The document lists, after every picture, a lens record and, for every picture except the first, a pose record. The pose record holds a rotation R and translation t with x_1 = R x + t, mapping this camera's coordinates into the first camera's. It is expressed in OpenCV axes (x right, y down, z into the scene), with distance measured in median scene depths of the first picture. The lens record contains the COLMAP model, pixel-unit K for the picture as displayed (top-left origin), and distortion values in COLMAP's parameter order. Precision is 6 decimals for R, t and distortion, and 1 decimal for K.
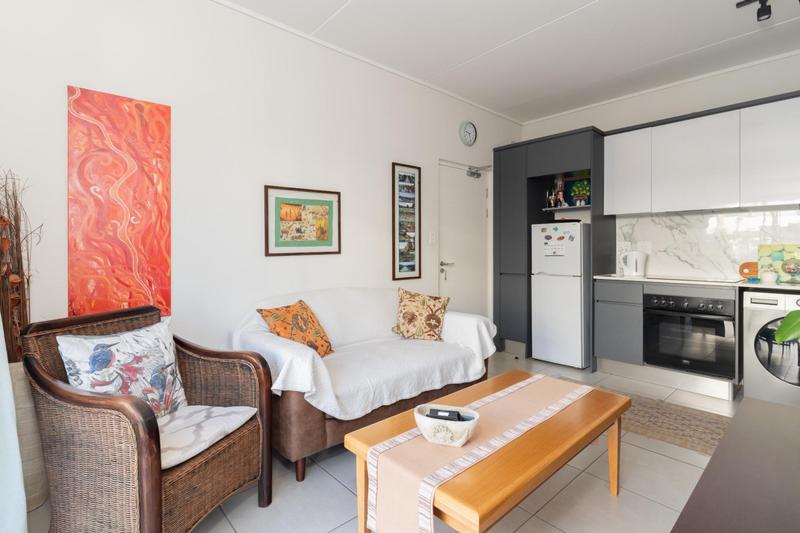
lens RADIAL K [[380.5, 0, 392.4], [0, 380.5, 250.1], [0, 0, 1]] dist [-0.008651, -0.000194]
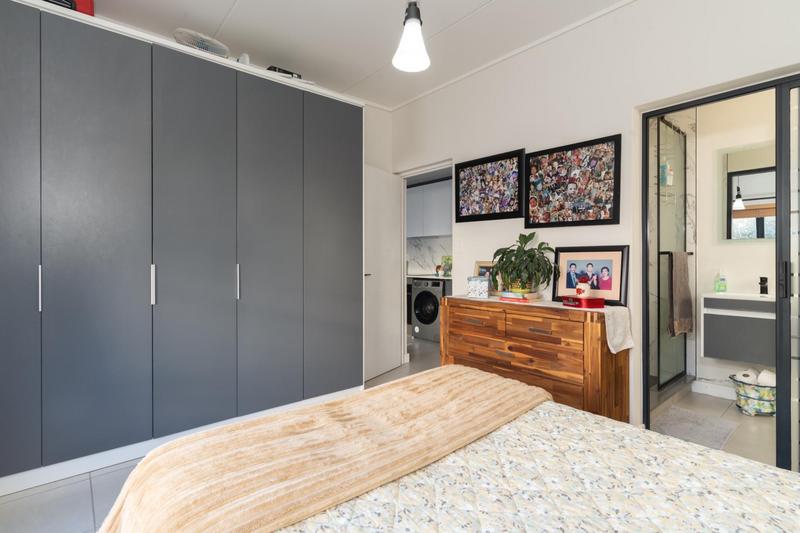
lens RADIAL K [[380.5, 0, 403.5], [0, 380.5, 255.4], [0, 0, 1]] dist [-0.008651, -0.000194]
pose [[0.999932, -0.005015, -0.010512, 0.809118], [0.004889, 0.999917, -0.011947, 0.005081], [0.010571, 0.011894, 0.999873, -0.908193]]
